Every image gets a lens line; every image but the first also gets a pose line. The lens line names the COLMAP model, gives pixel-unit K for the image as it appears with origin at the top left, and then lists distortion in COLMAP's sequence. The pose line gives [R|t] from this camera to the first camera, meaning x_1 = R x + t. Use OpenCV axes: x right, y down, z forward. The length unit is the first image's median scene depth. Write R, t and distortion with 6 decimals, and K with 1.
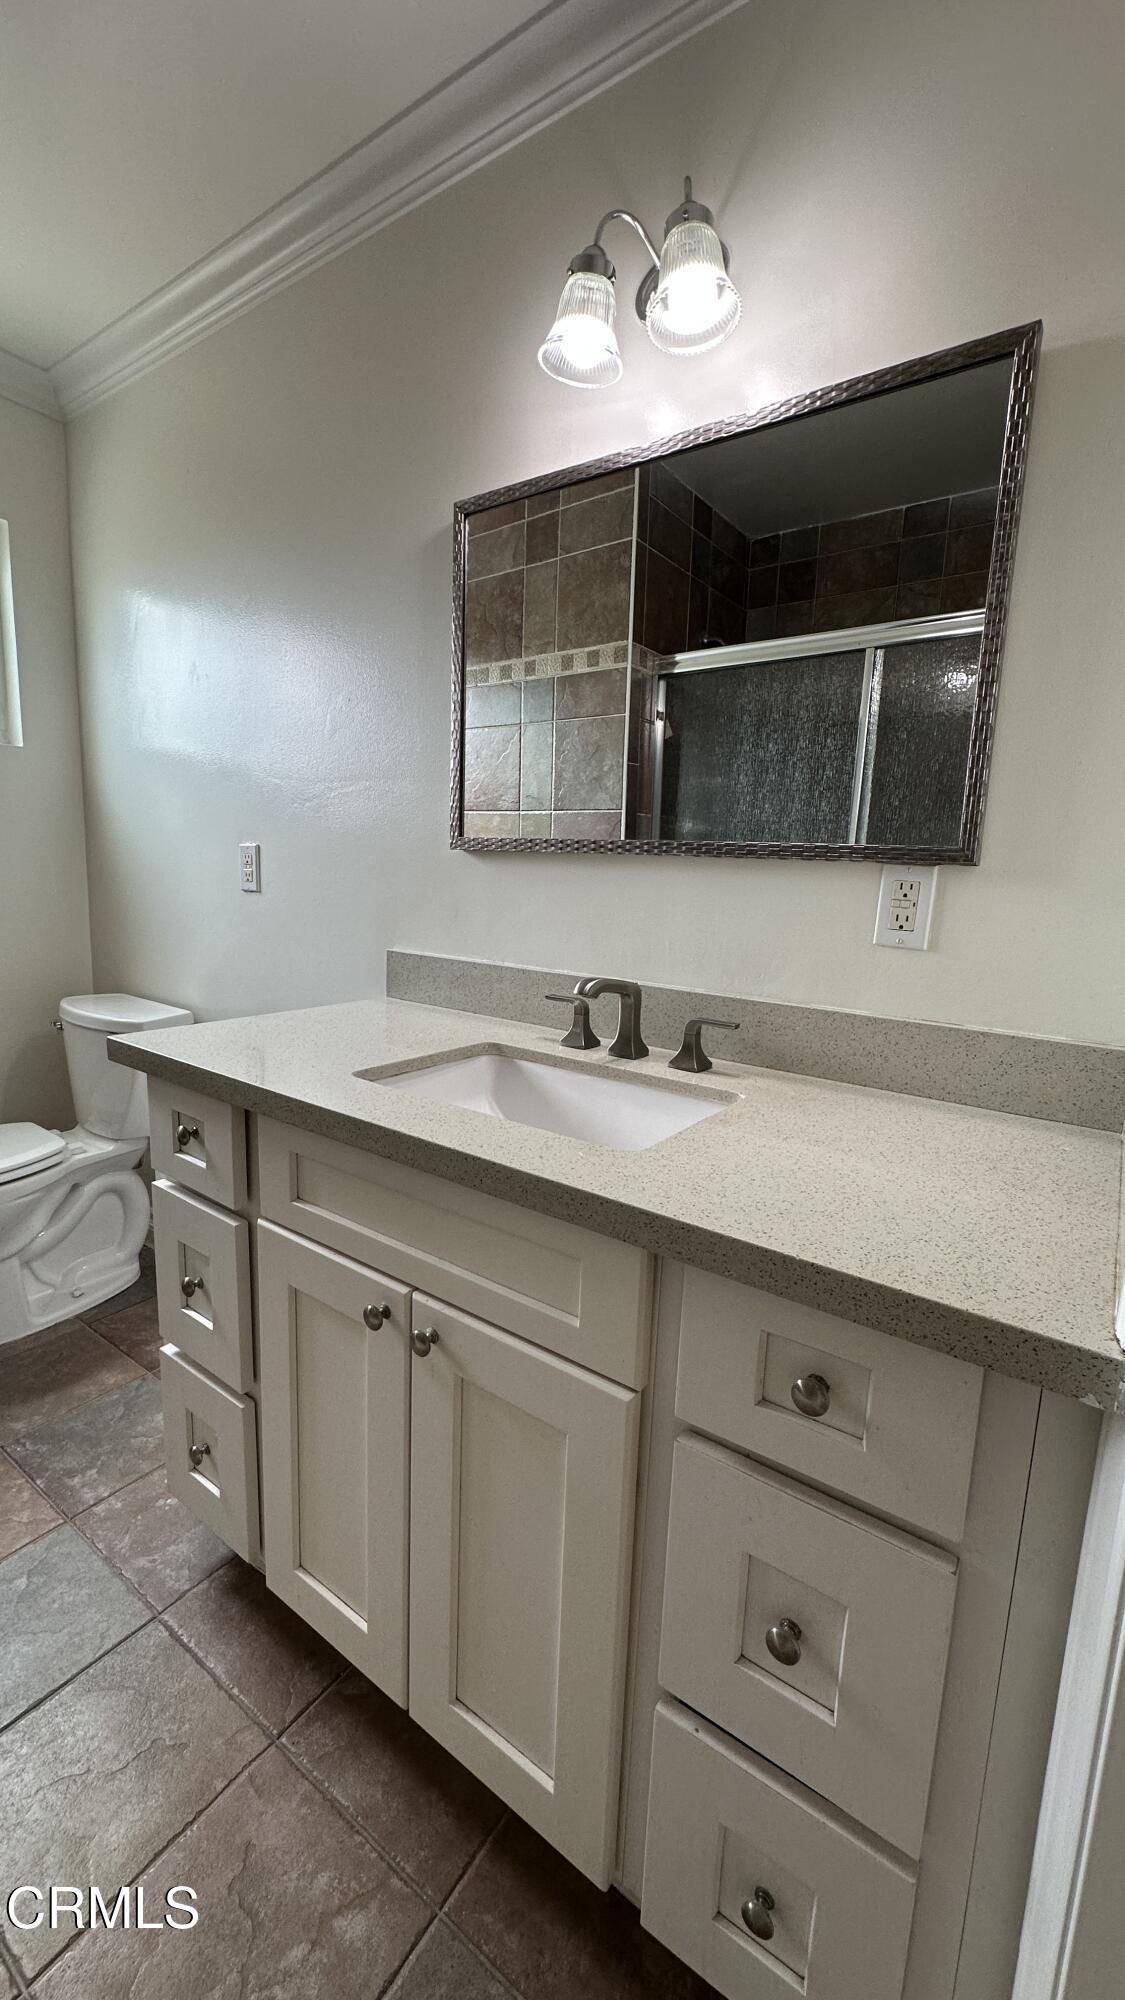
lens RADIAL K [[803.0, 0, 571.8], [0, 803.0, 992.1], [0, 0, 1]] dist [-0.002130, 0.000026]
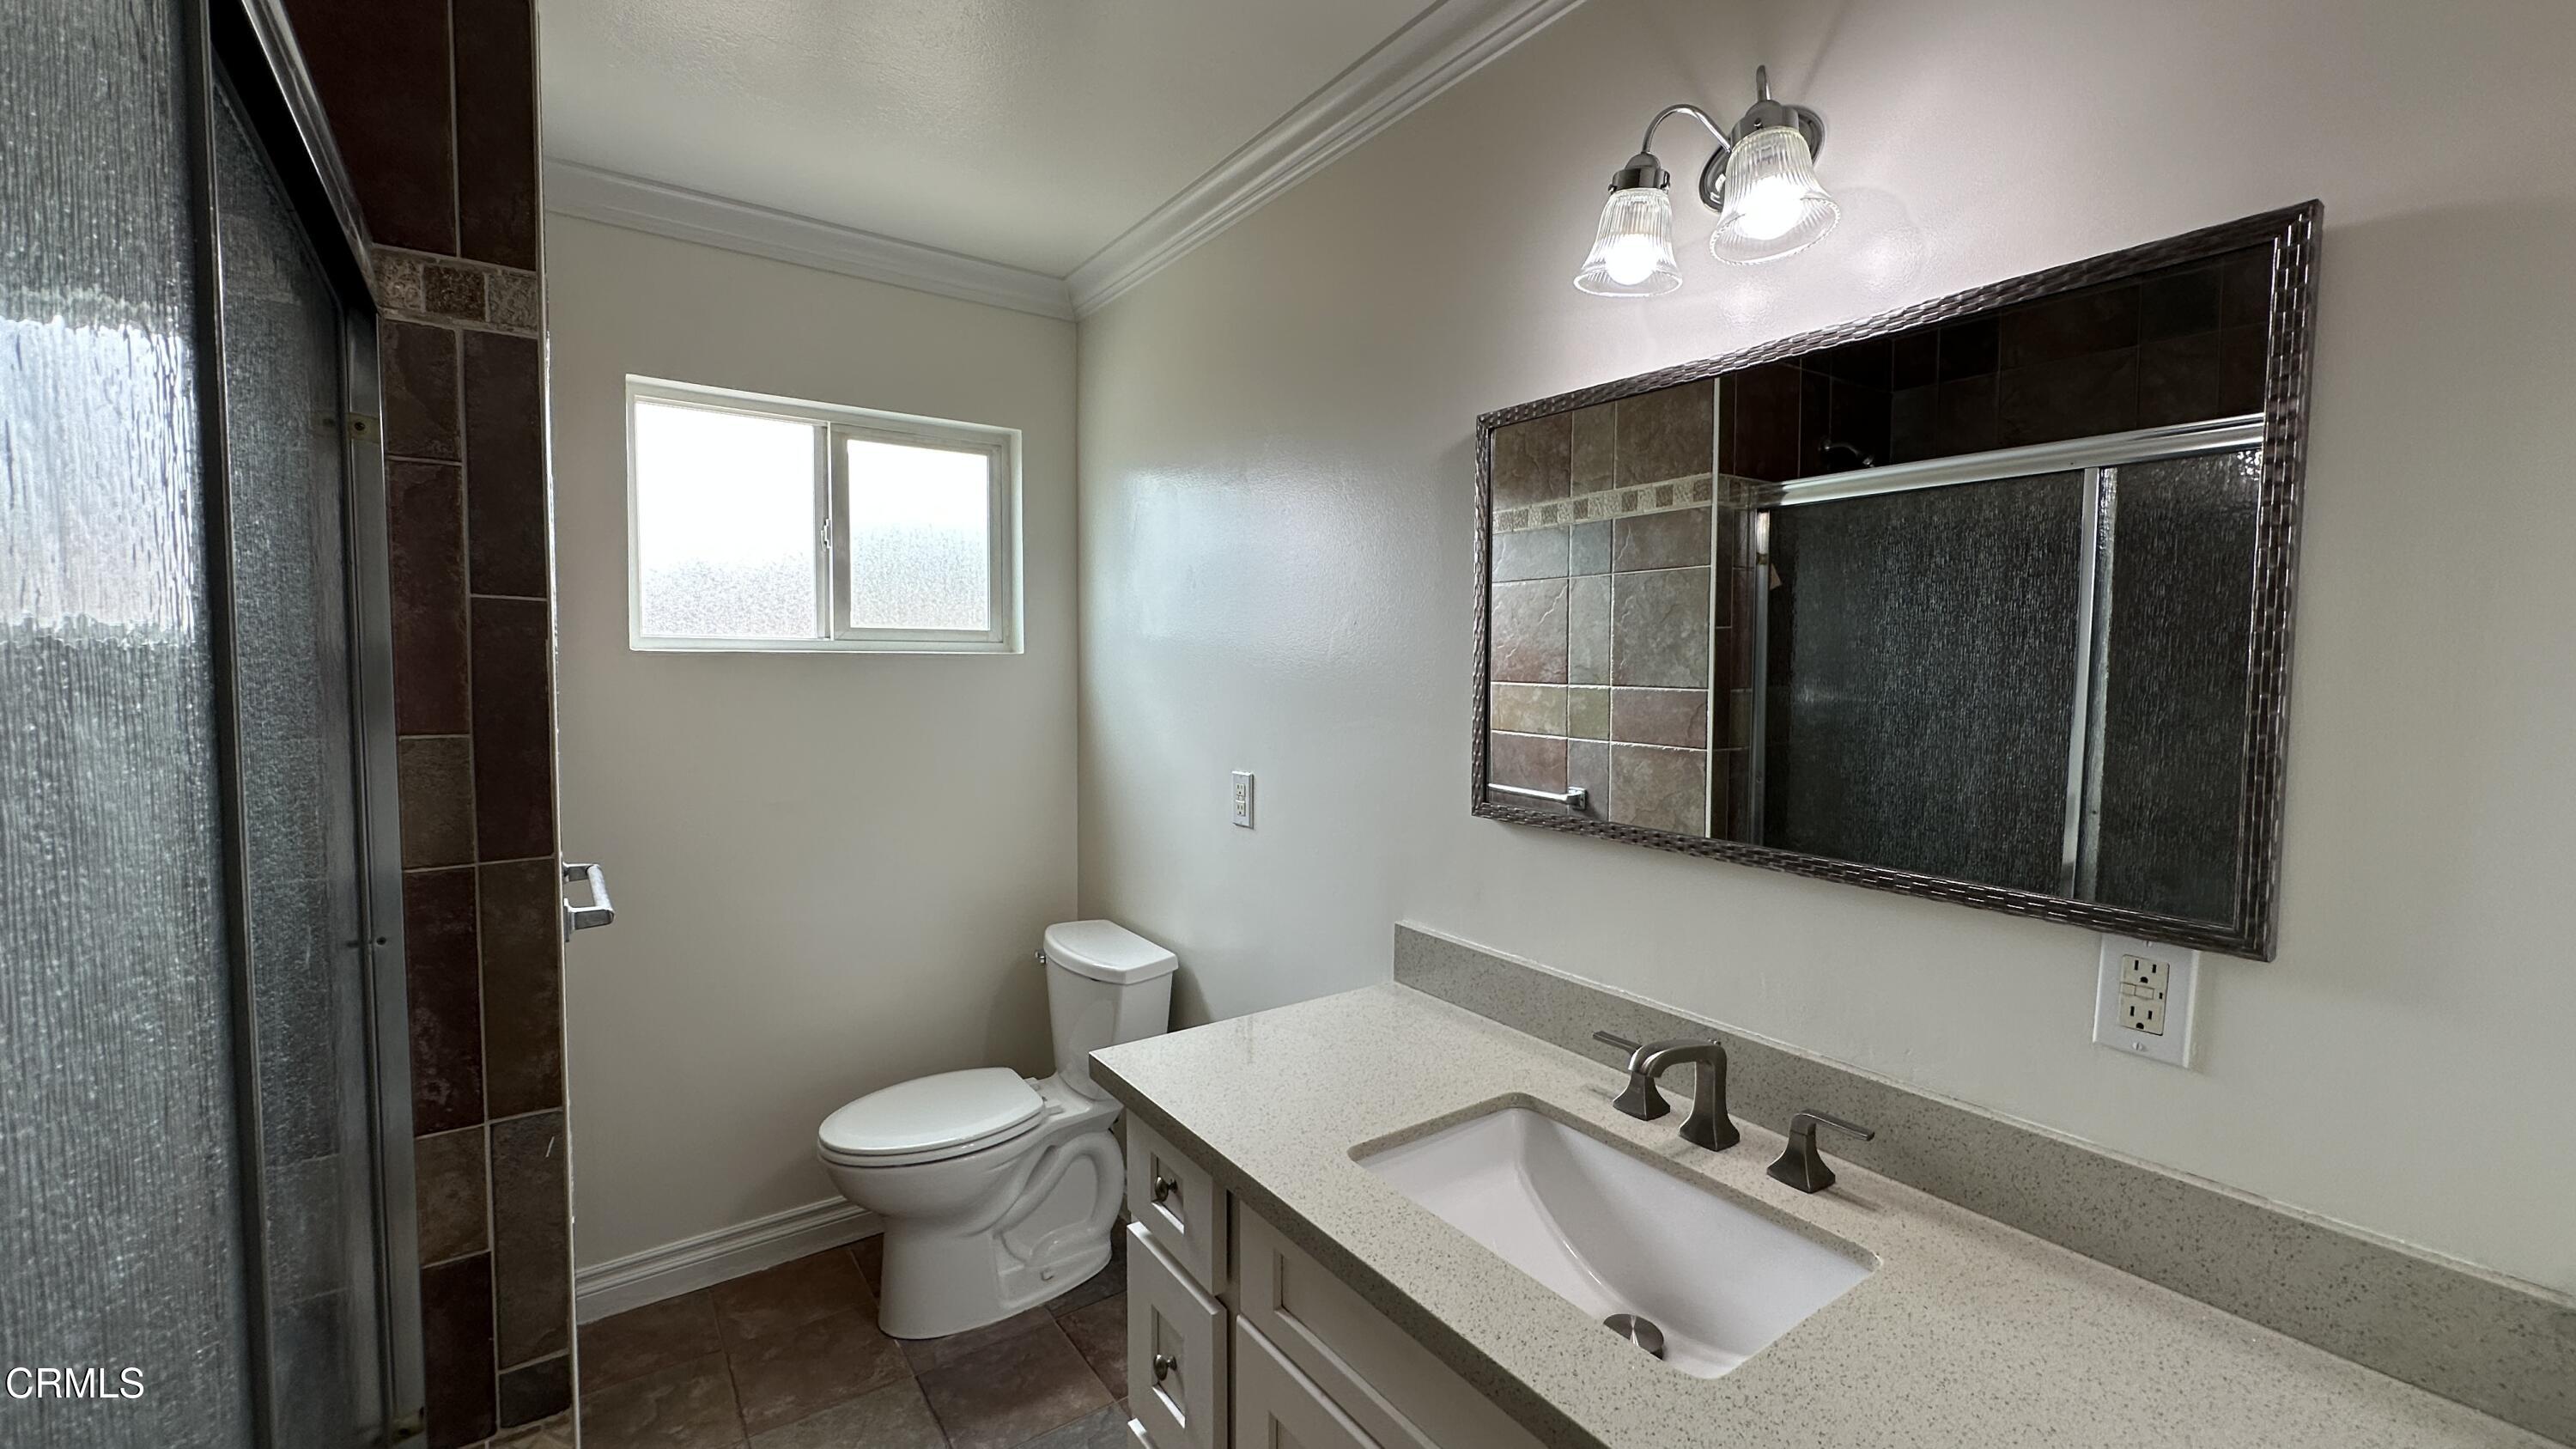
lens RADIAL K [[1034.4, 0, 1283.4], [0, 1034.4, 714.9], [0, 0, 1]] dist [-0.002130, 0.000026]
pose [[0.942073, -0.013694, -0.335127, 0.017114], [-0.022951, 0.994192, -0.105142, -0.136216], [0.334621, 0.106742, 0.936288, -0.043261]]
